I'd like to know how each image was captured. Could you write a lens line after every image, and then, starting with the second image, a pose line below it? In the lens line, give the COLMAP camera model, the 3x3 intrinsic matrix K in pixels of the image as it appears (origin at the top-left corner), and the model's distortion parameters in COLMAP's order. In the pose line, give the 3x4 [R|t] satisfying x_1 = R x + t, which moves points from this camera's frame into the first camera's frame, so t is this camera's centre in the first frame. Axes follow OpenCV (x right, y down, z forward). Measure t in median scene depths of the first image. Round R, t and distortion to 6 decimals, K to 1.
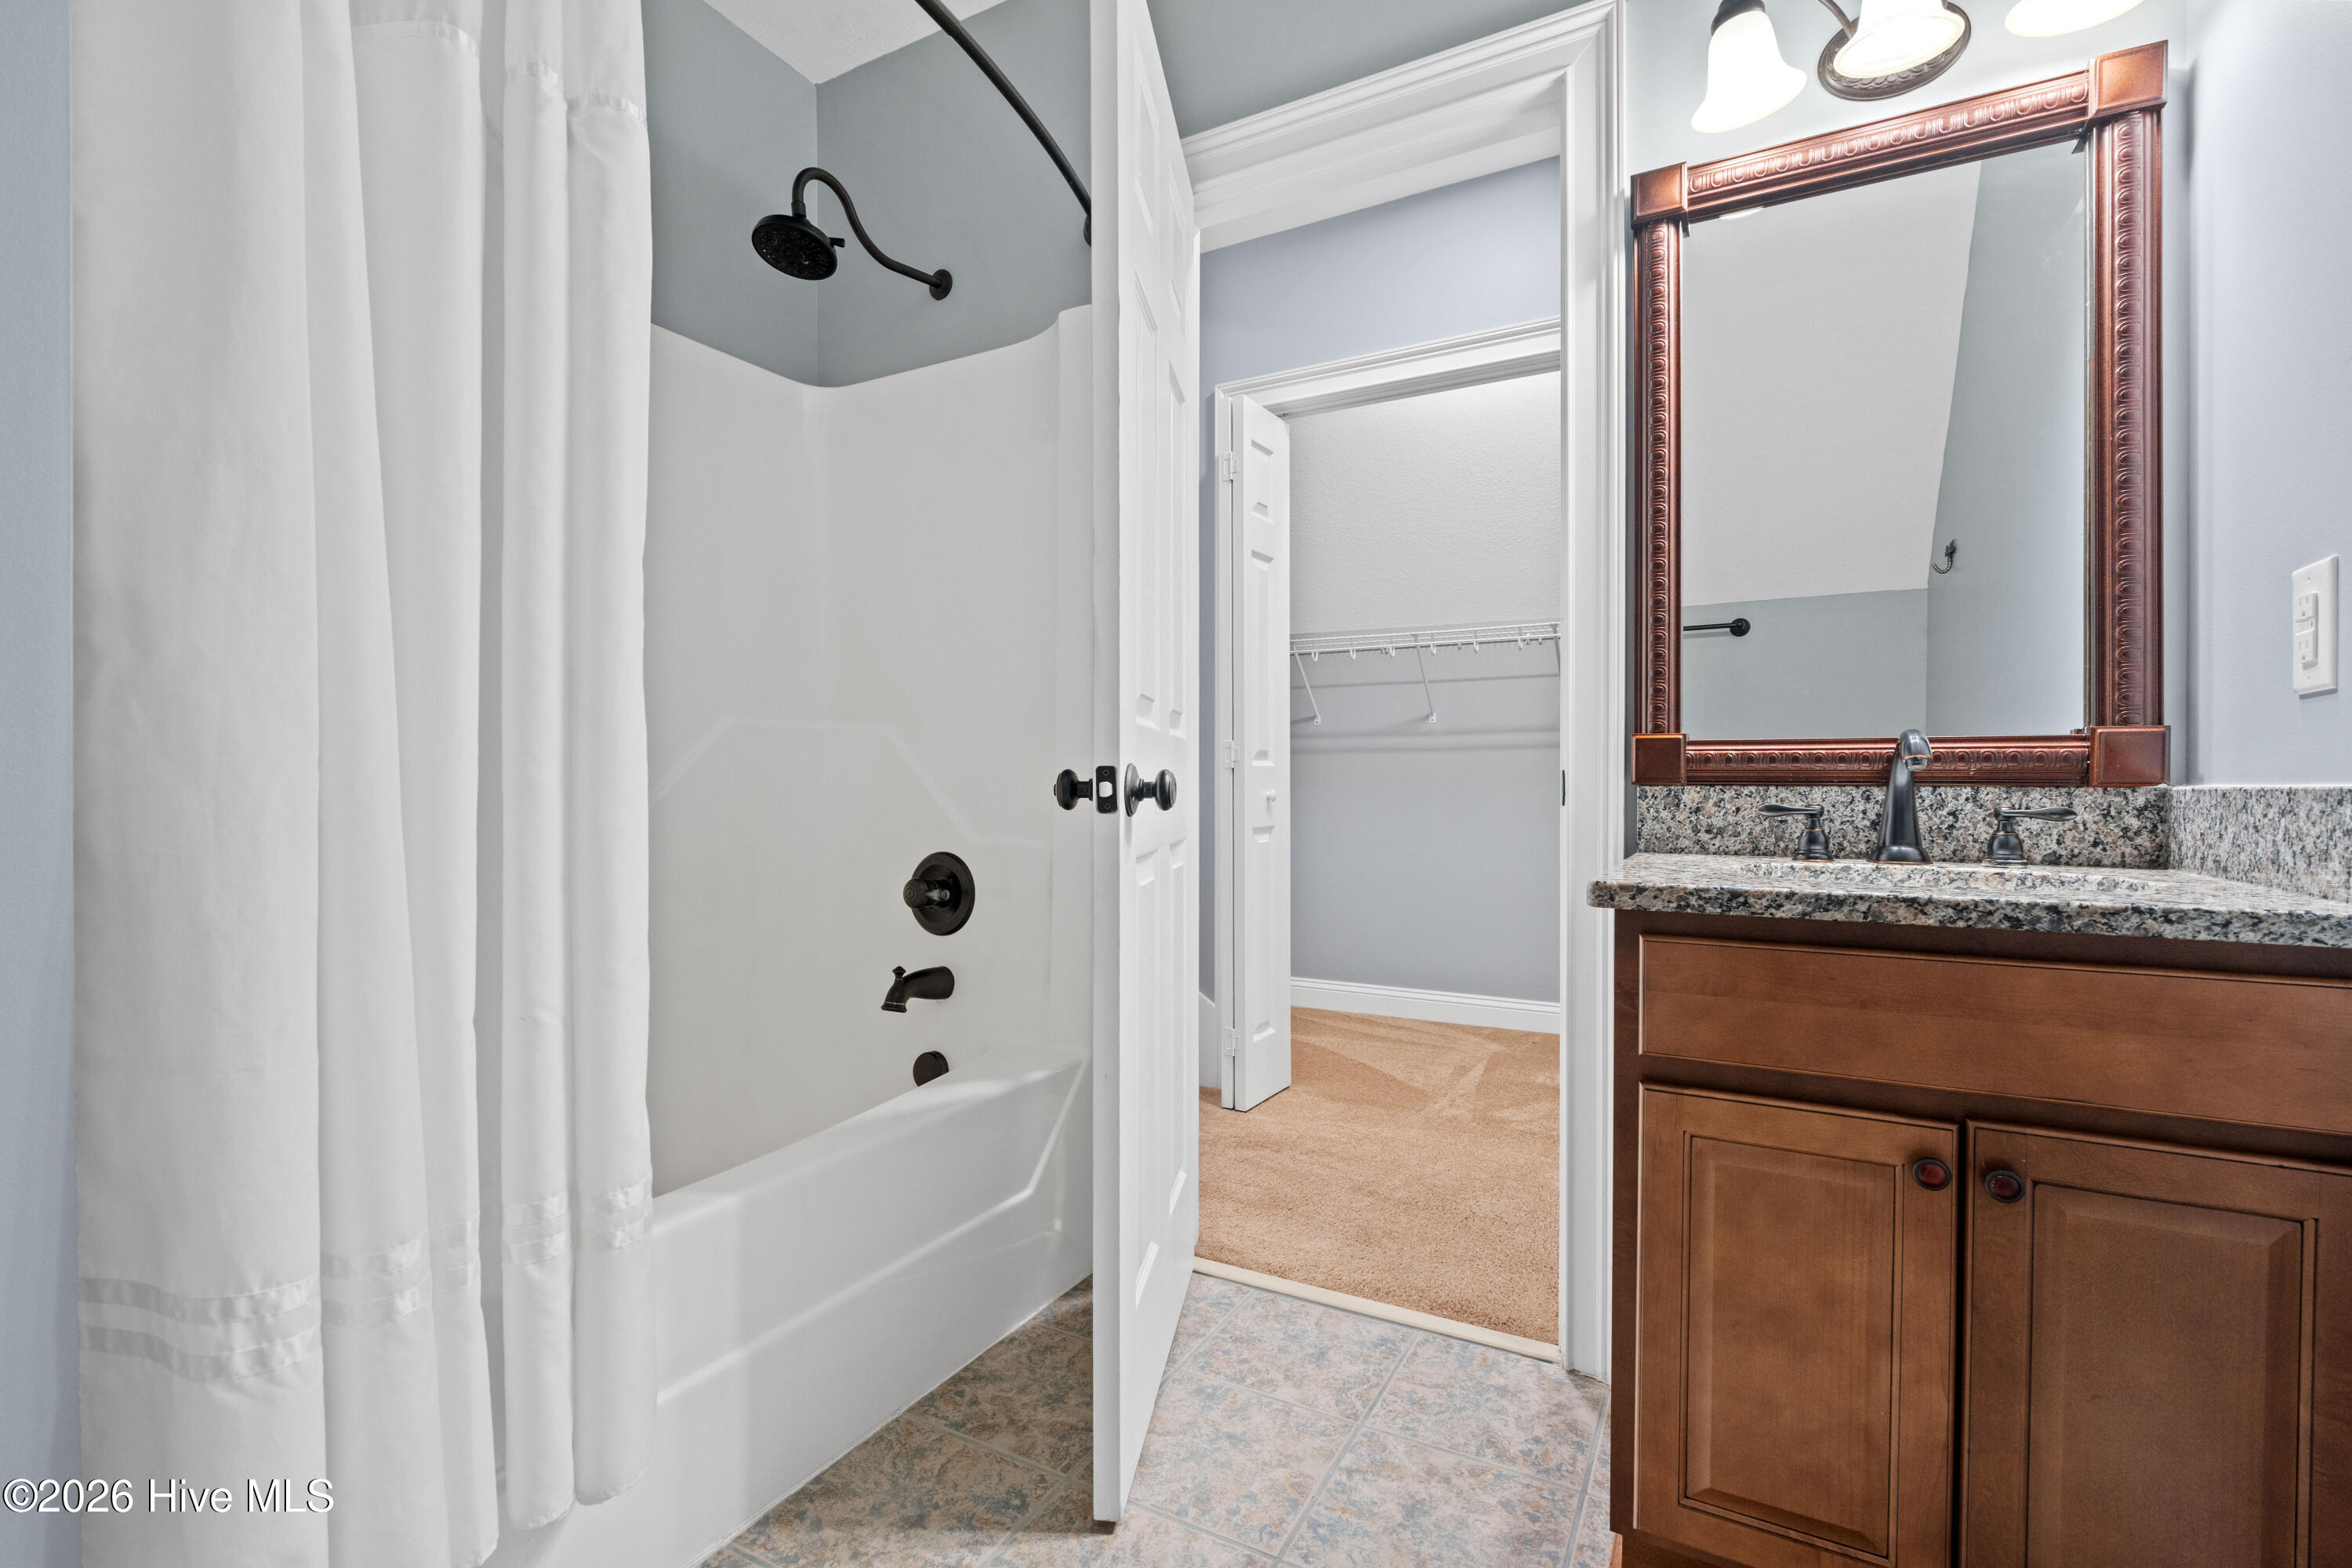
lens RADIAL K [[1063.4, 0, 1173.2], [0, 1063.4, 790.0], [0, 0, 1]] dist [-0.000127, -0.000547]
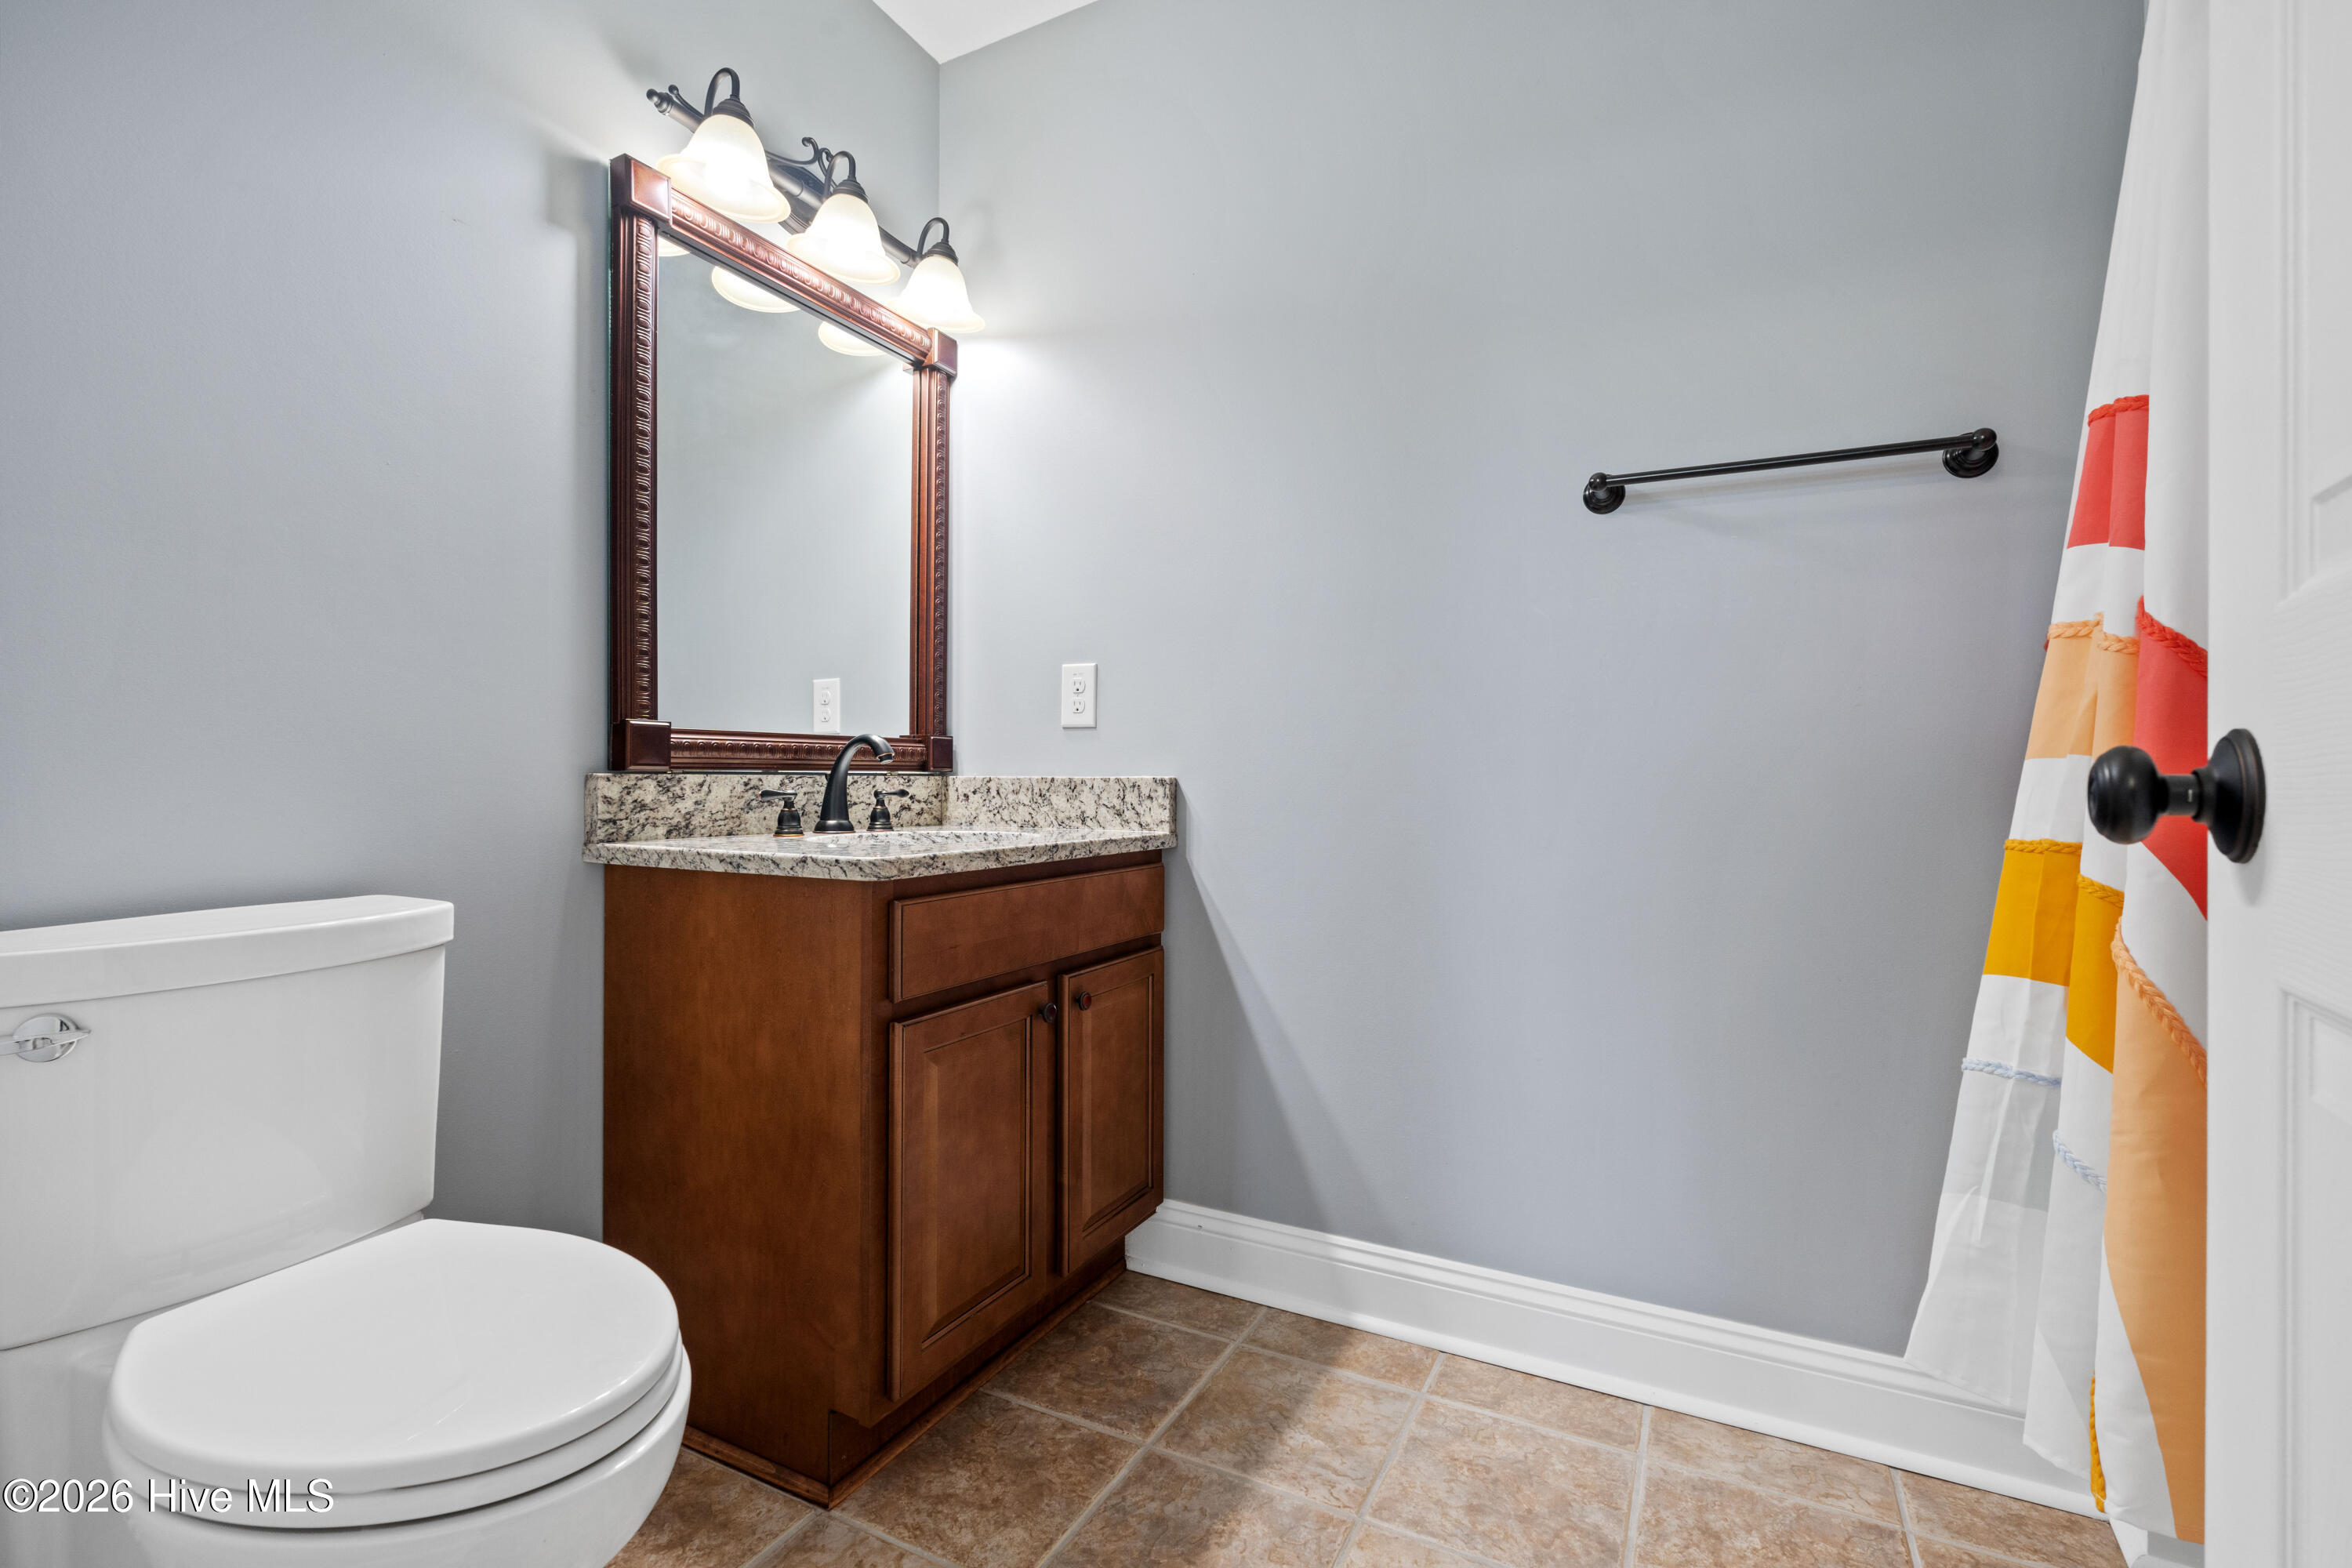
lens RADIAL K [[1048.6, 0, 1172.5], [0, 1048.6, 767.4], [0, 0, 1]] dist [-0.004157, -0.000523]
pose [[-0.001348, 0.000386, 0.999999, -0.635957], [0.000455, 1.000000, -0.000386, -0.009424], [-0.999999, 0.000455, -0.001348, 0.586214]]
